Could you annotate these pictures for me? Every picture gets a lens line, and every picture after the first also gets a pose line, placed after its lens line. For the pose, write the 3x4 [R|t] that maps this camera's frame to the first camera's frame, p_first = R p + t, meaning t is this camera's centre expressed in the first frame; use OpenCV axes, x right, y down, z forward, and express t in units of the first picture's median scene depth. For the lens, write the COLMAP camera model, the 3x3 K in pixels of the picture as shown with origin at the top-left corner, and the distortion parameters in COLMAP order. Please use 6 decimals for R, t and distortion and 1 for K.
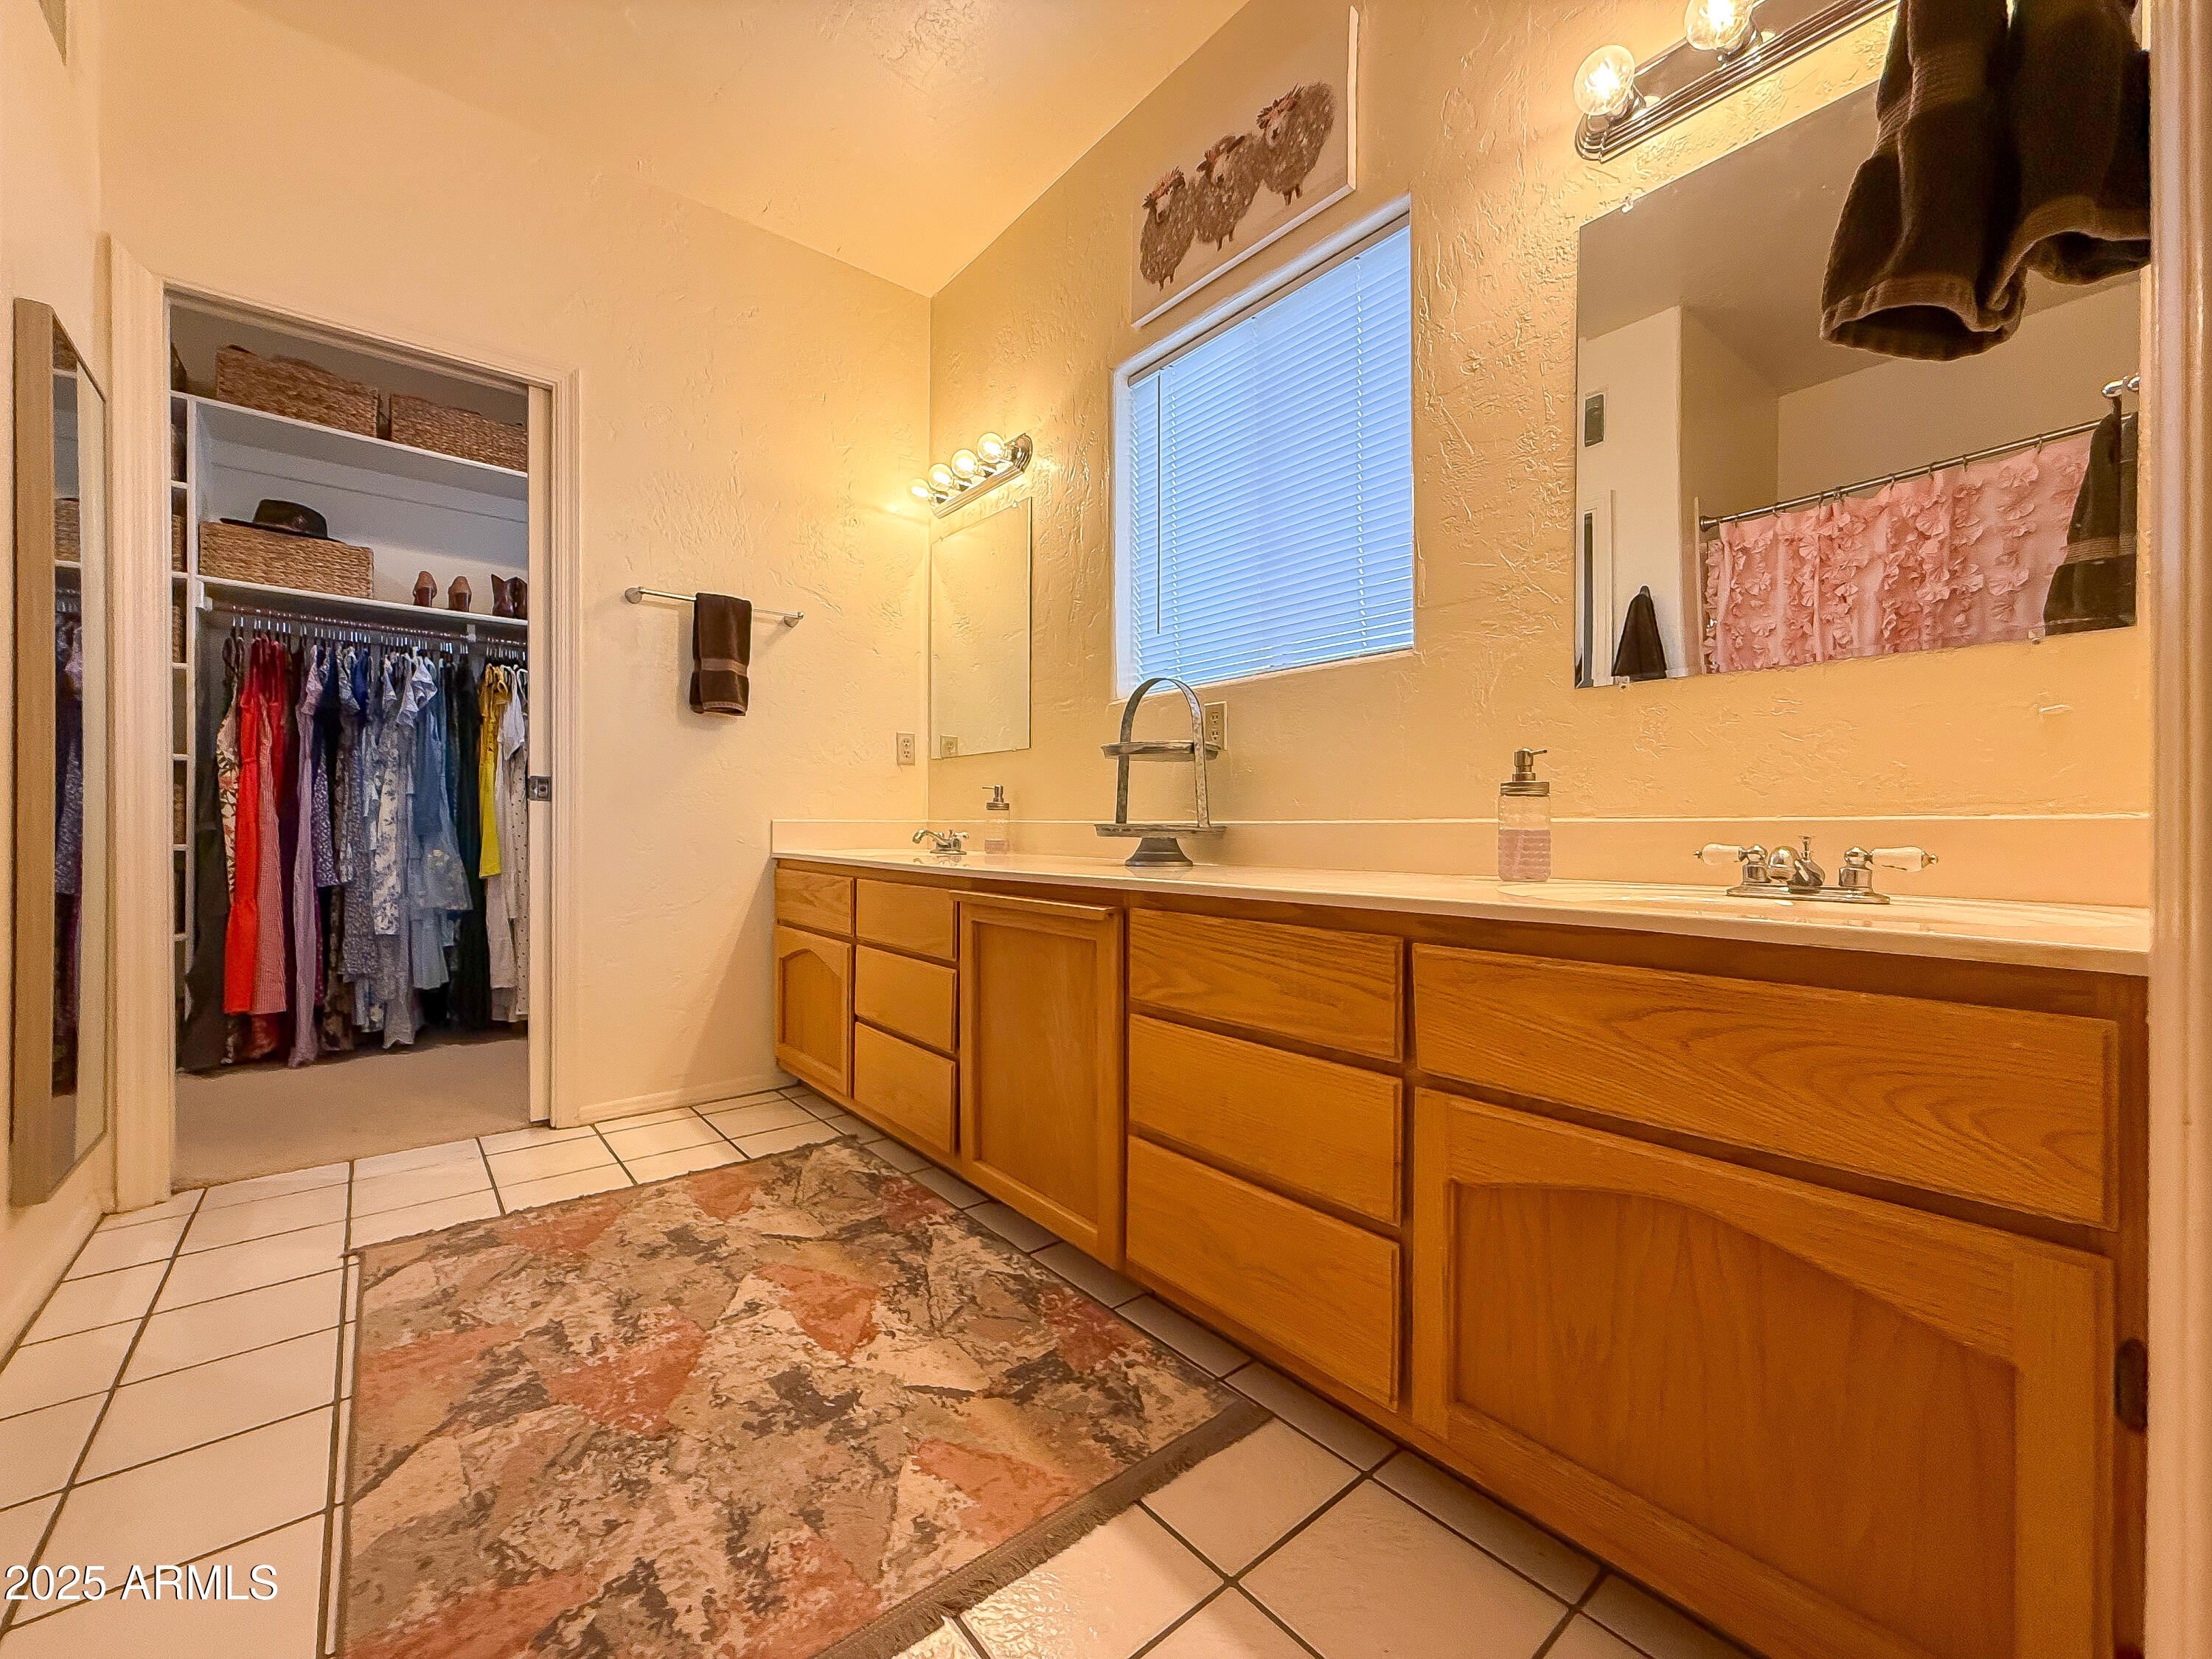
lens RADIAL K [[891.5, 0, 1106.5], [0, 891.5, 828.4], [0, 0, 1]] dist [0.004546, -0.000359]
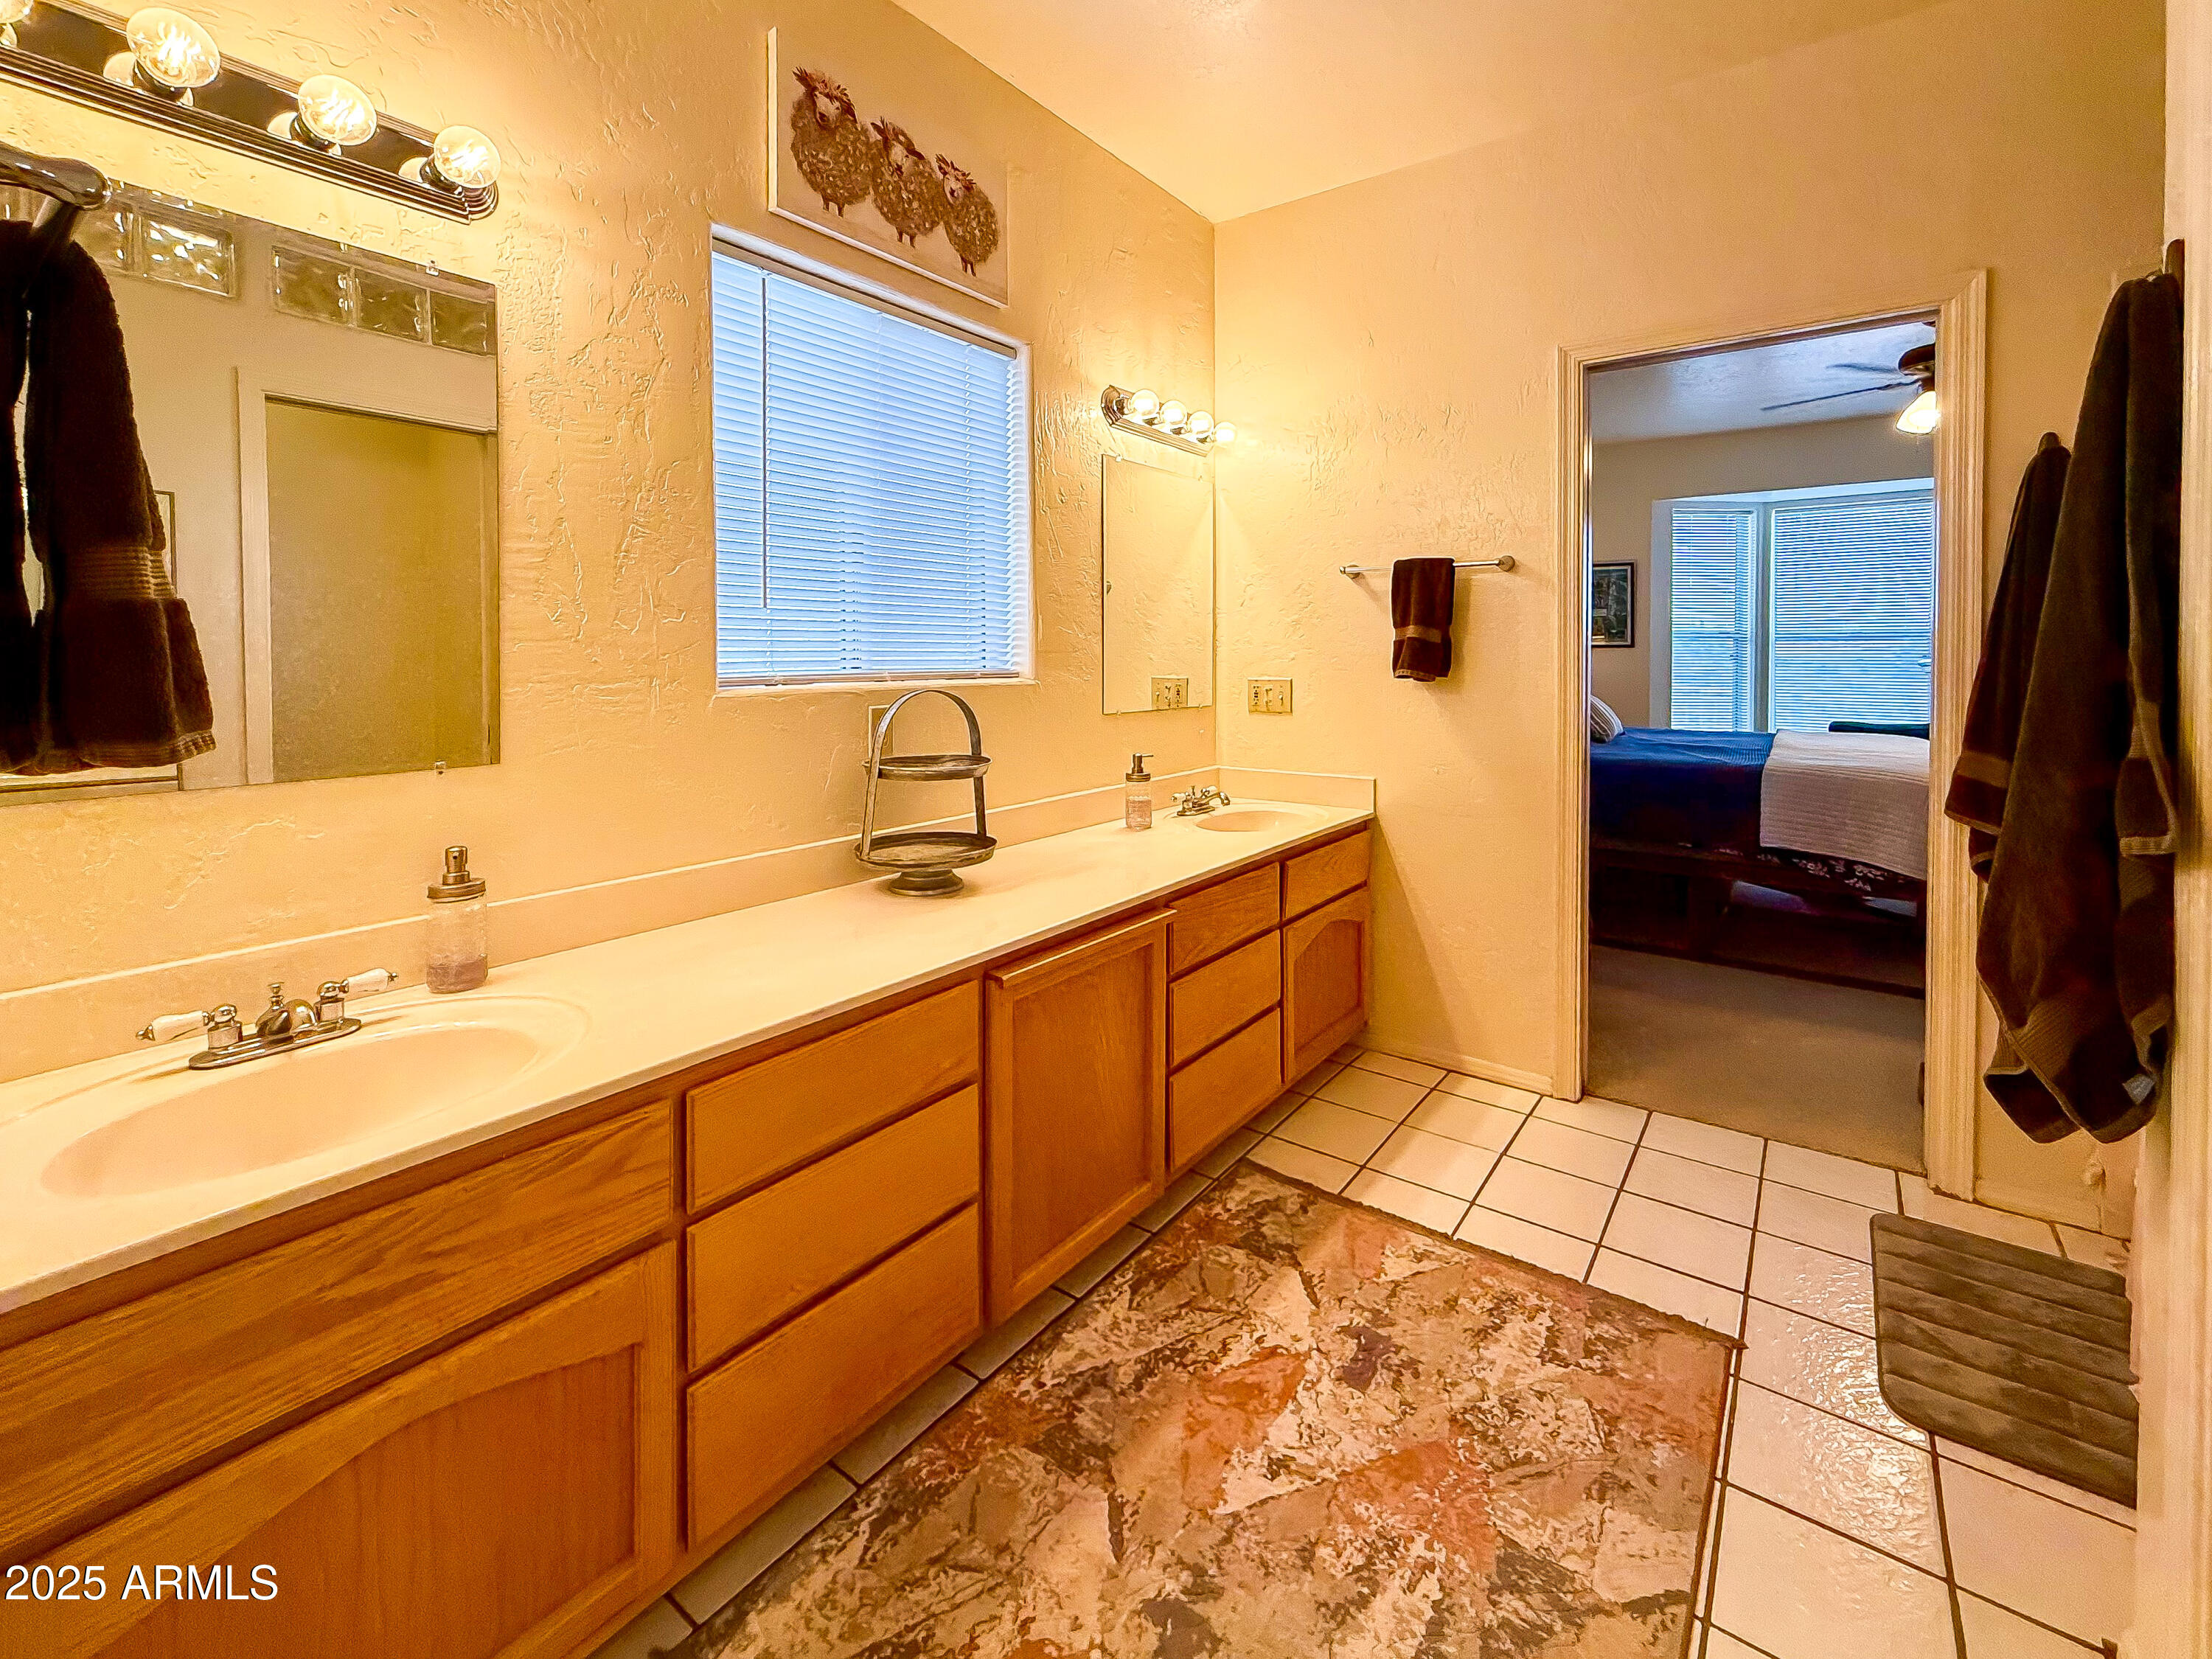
lens RADIAL K [[891.5, 0, 1152.3], [0, 891.5, 673.2], [0, 0, 1]] dist [0.004546, -0.000359]
pose [[-0.234814, -0.013603, 0.971945, -1.395024], [0.004371, 0.999877, 0.015050, -0.300405], [-0.972031, 0.007782, -0.234725, 1.516619]]
